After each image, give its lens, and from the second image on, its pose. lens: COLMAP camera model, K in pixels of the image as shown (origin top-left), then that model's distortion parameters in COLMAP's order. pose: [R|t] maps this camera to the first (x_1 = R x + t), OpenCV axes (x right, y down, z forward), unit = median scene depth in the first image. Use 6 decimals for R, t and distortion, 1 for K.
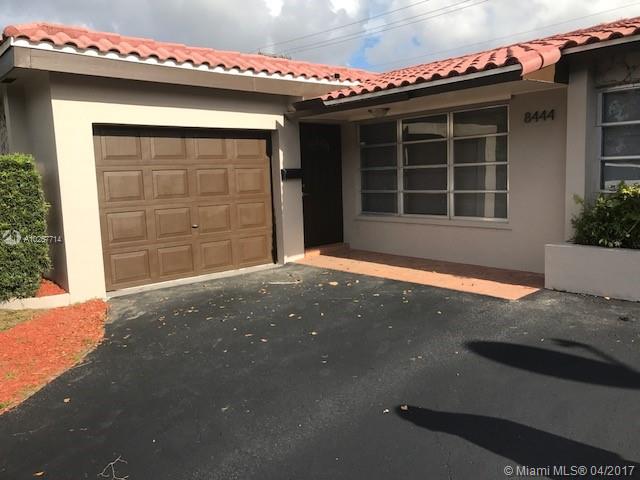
lens RADIAL K [[534.1, 0, 319.0], [0, 534.1, 235.2], [0, 0, 1]] dist [0.039521, -0.016313]
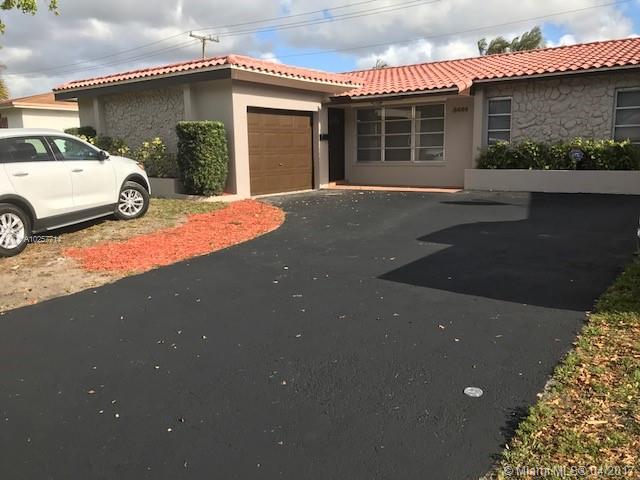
lens RADIAL K [[534.1, 0, 320.4], [0, 534.1, 242.9], [0, 0, 1]] dist [0.039521, -0.016313]
pose [[0.975114, -0.021232, 0.220684, -0.478738], [0.009234, 0.998429, 0.055257, 0.141148], [-0.221511, -0.051844, 0.973779, -0.756508]]
